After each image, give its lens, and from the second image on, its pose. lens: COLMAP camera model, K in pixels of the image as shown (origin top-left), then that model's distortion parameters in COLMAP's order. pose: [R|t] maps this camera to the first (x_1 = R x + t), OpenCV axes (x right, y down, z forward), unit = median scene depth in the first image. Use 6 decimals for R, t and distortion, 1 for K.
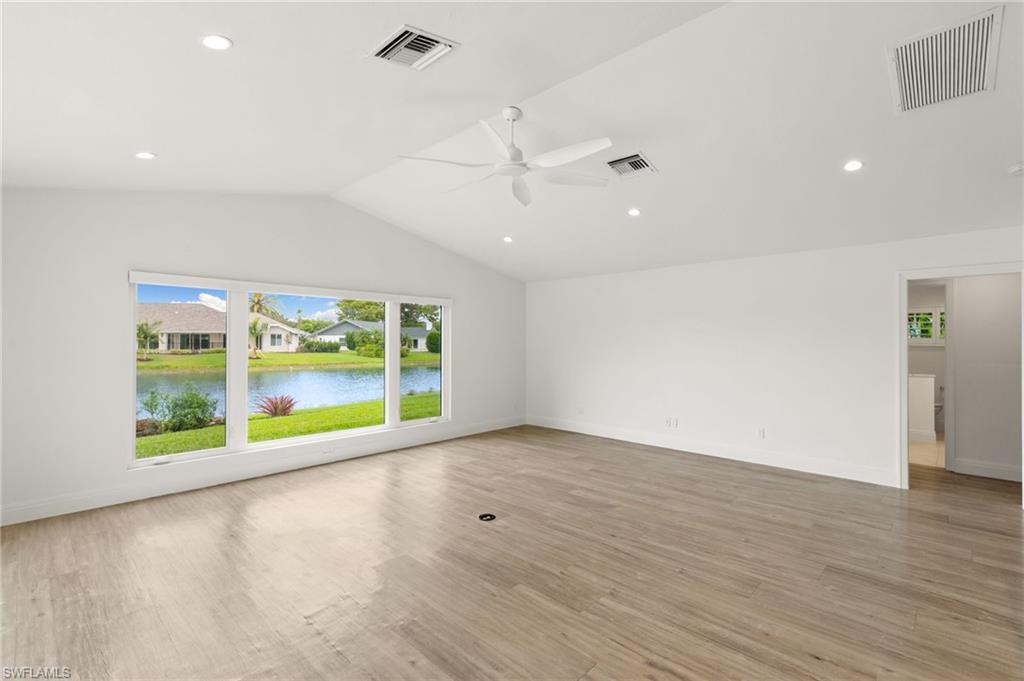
lens RADIAL K [[460.0, 0, 509.1], [0, 460.0, 337.0], [0, 0, 1]] dist [0.003781, 0.001368]
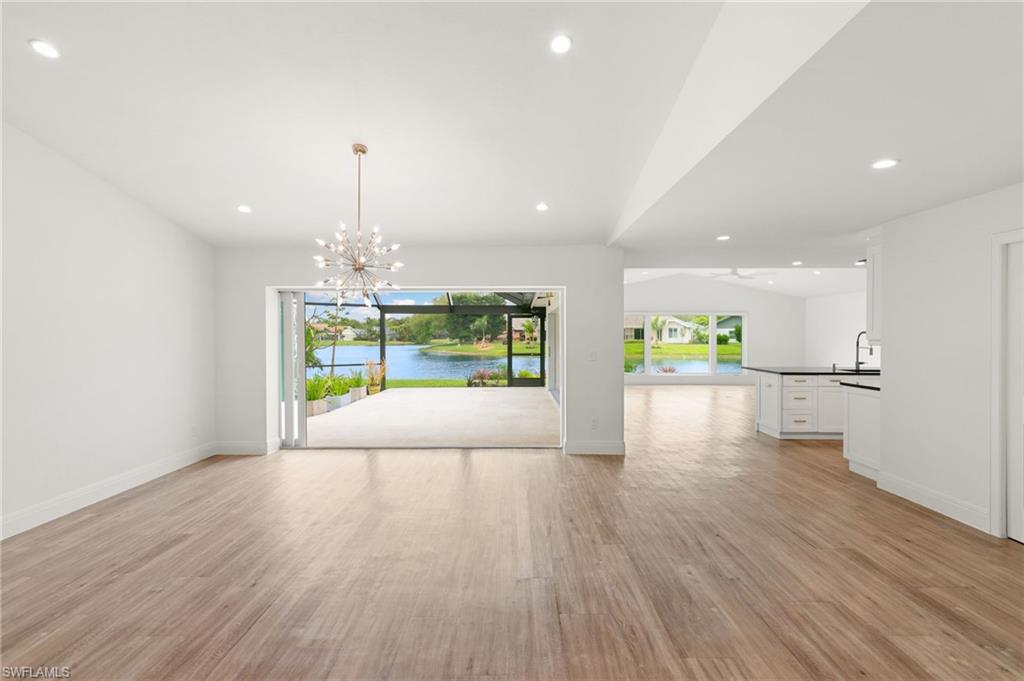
lens RADIAL K [[460.0, 0, 514.8], [0, 460.0, 332.4], [0, 0, 1]] dist [0.003781, 0.001368]
pose [[0.692635, -0.006962, -0.721254, 0.083885], [0.011376, 0.999934, 0.001273, -0.001640], [0.721198, -0.009087, 0.692669, -0.145158]]
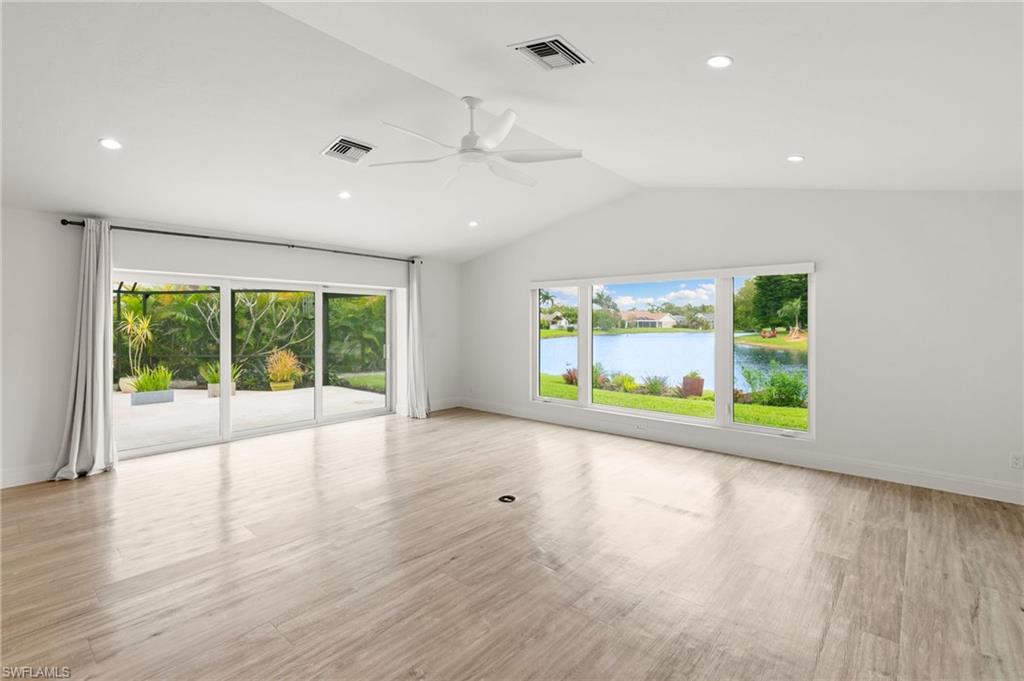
lens RADIAL K [[480.1, 0, 530.3], [0, 480.1, 328.0], [0, 0, 1]] dist [0.005614, 0.000349]
pose [[0.062192, 0.011825, -0.997994, 0.078913], [0.007650, 0.999895, 0.012324, 0.000552], [0.998035, -0.008401, 0.062095, 0.078434]]
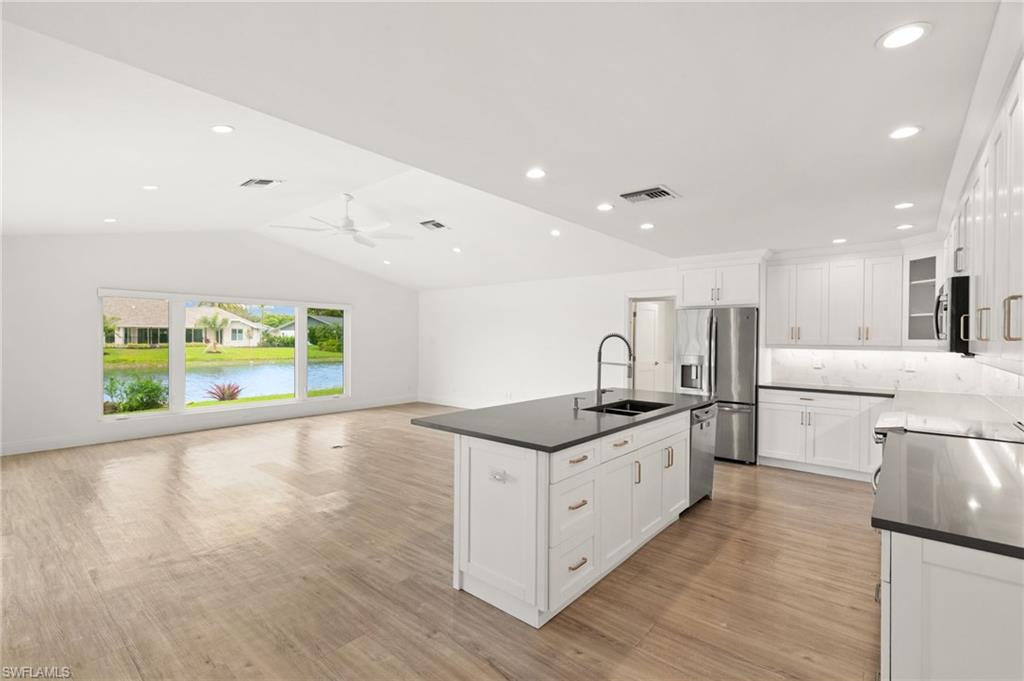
lens RADIAL K [[460.0, 0, 510.6], [0, 460.0, 339.9], [0, 0, 1]] dist [0.003781, 0.001368]
pose [[0.998214, 0.003417, 0.059637, 0.038563], [-0.004364, 0.999866, 0.015768, -0.000640], [-0.059576, -0.016000, 0.998096, -0.052659]]
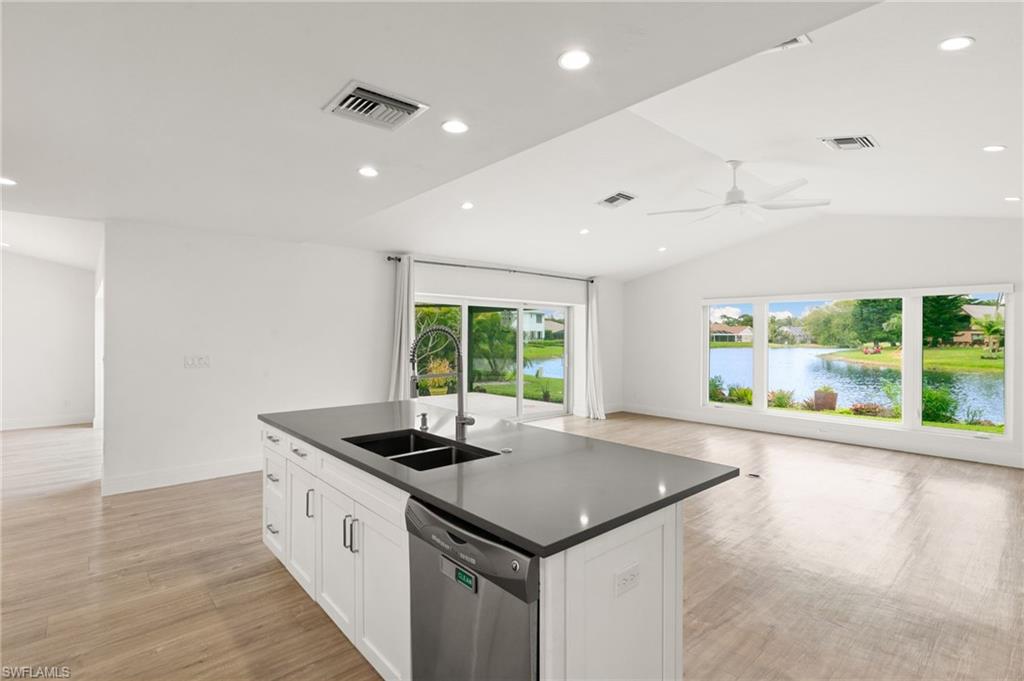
lens RADIAL K [[500.6, 0, 532.0], [0, 500.6, 339.6], [0, 0, 1]] dist [0.004637, 0.000187]
pose [[-0.062194, 0.008860, -0.998025, 0.110312], [0.002255, 0.999959, 0.008737, 0.000404], [0.998062, -0.001707, -0.062212, 0.033907]]
